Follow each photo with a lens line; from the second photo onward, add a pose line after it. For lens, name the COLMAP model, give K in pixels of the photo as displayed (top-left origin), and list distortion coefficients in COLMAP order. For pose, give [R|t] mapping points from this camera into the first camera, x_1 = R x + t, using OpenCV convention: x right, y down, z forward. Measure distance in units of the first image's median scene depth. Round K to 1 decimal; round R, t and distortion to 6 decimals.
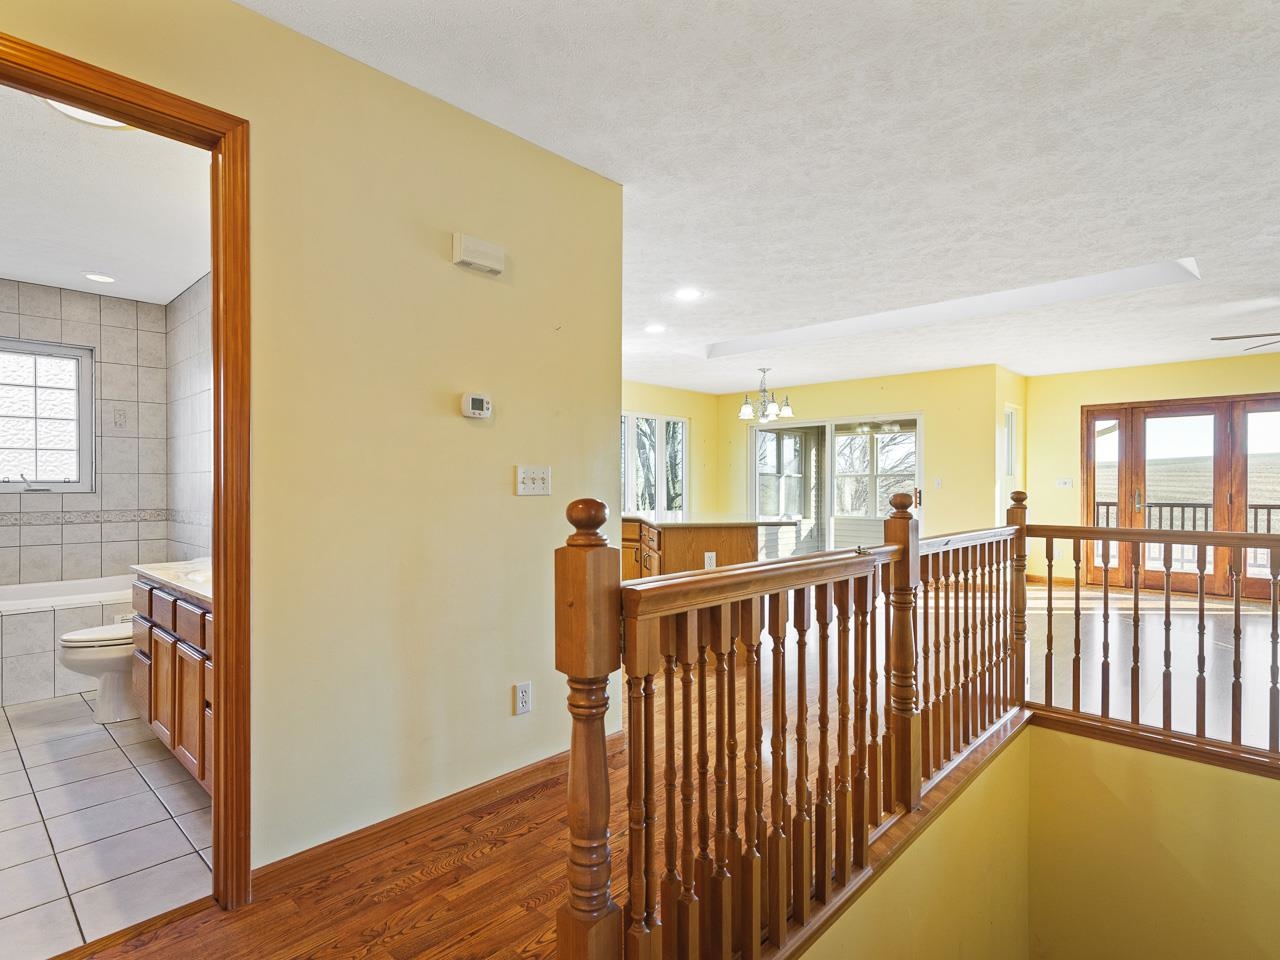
lens RADIAL K [[659.3, 0, 633.1], [0, 659.3, 486.2], [0, 0, 1]] dist [0.001590, -0.001976]
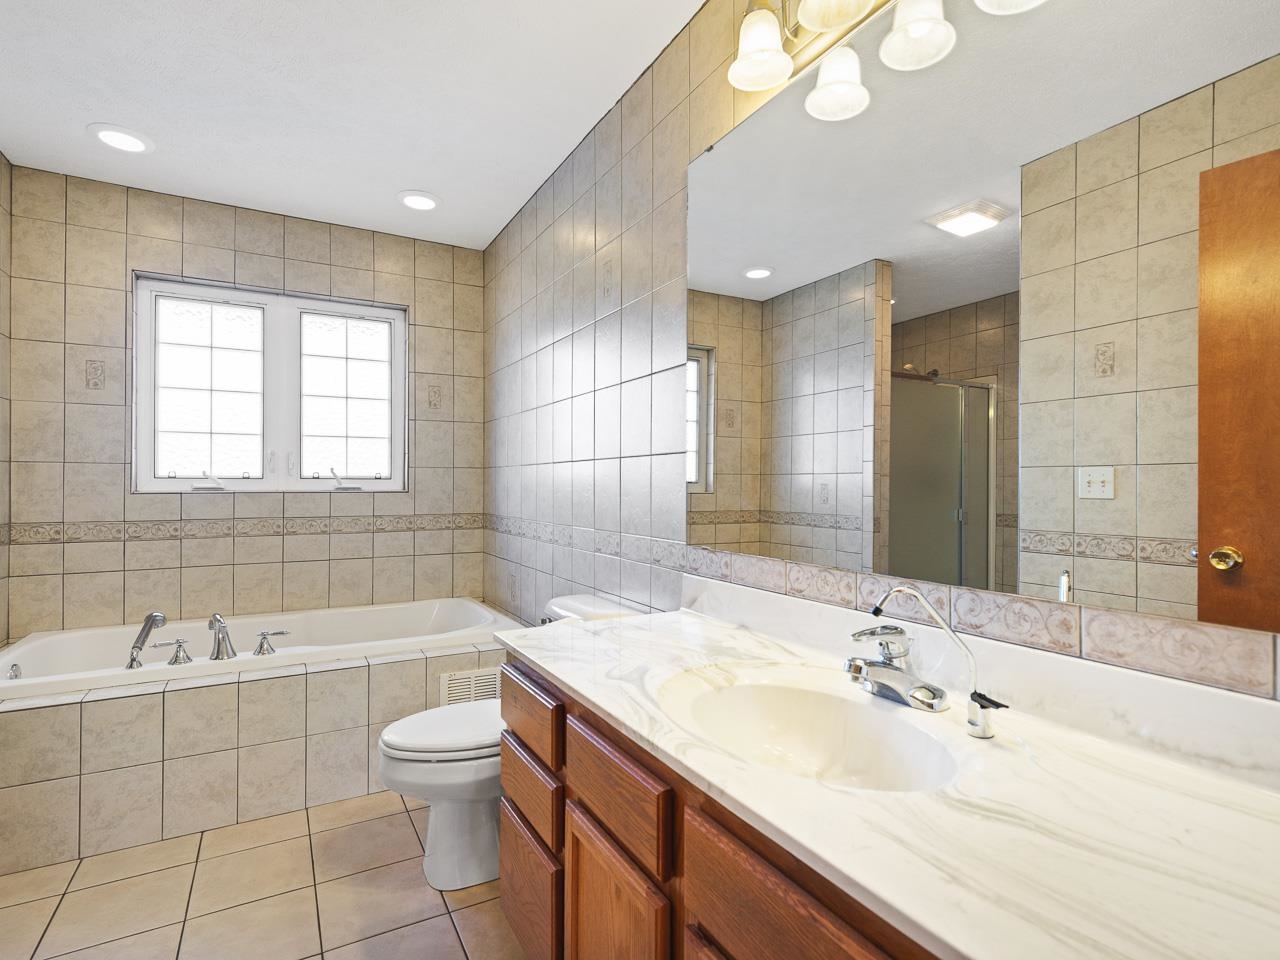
lens RADIAL K [[659.3, 0, 640.5], [0, 659.3, 479.0], [0, 0, 1]] dist [0.001590, -0.001976]
pose [[0.951891, -0.000348, -0.306437, -0.341383], [-0.002274, 0.999964, -0.008197, 0.000210], [0.306428, 0.008500, 0.951856, 0.370580]]
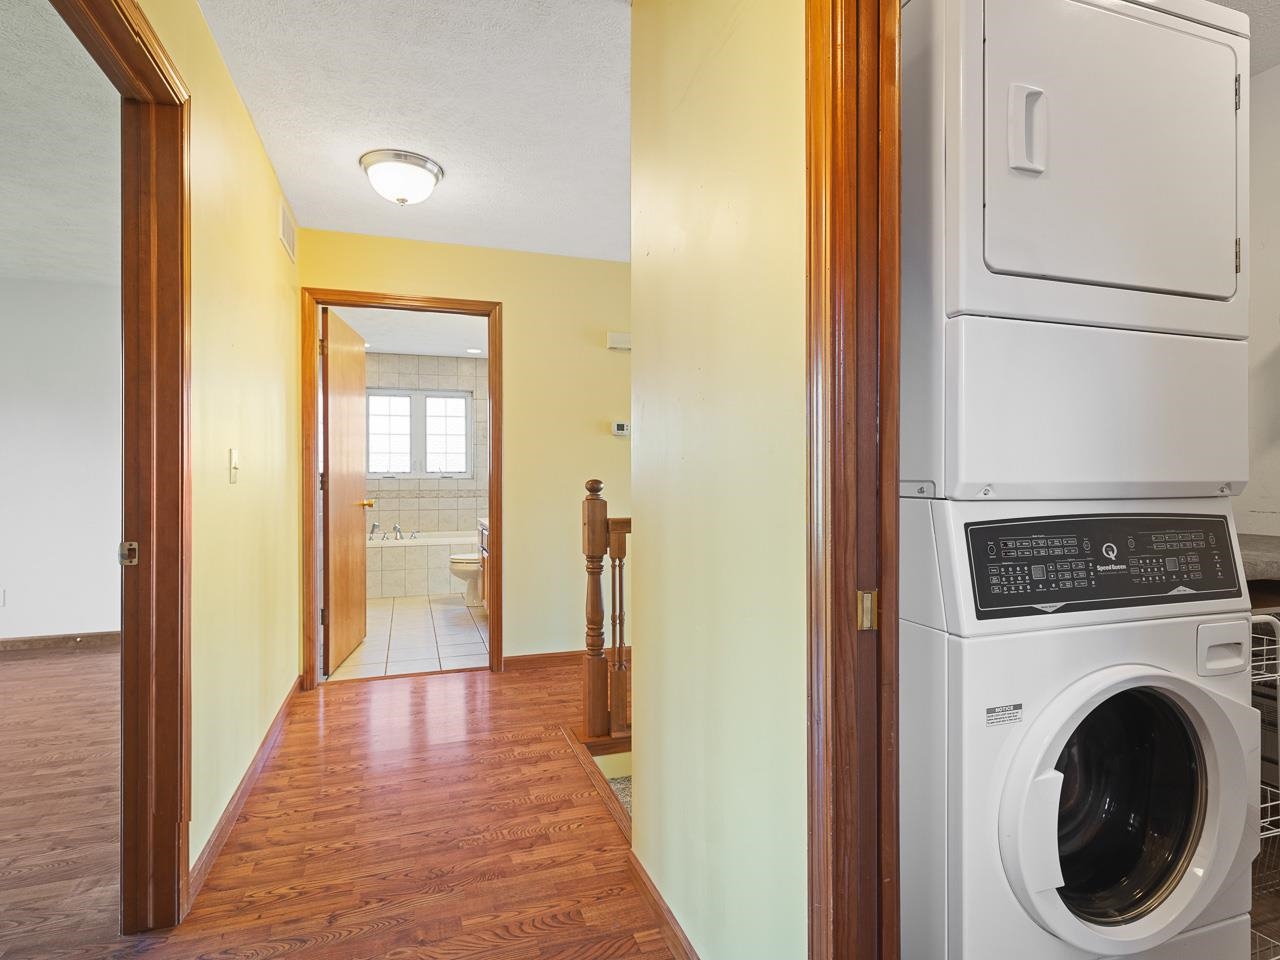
lens RADIAL K [[659.3, 0, 632.7], [0, 659.3, 477.0], [0, 0, 1]] dist [0.001590, -0.001976]
pose [[0.882249, 0.001274, -0.470782, 0.332106], [-0.000789, 0.999999, 0.001227, 0.002768], [0.470783, -0.000712, 0.882249, -0.283616]]
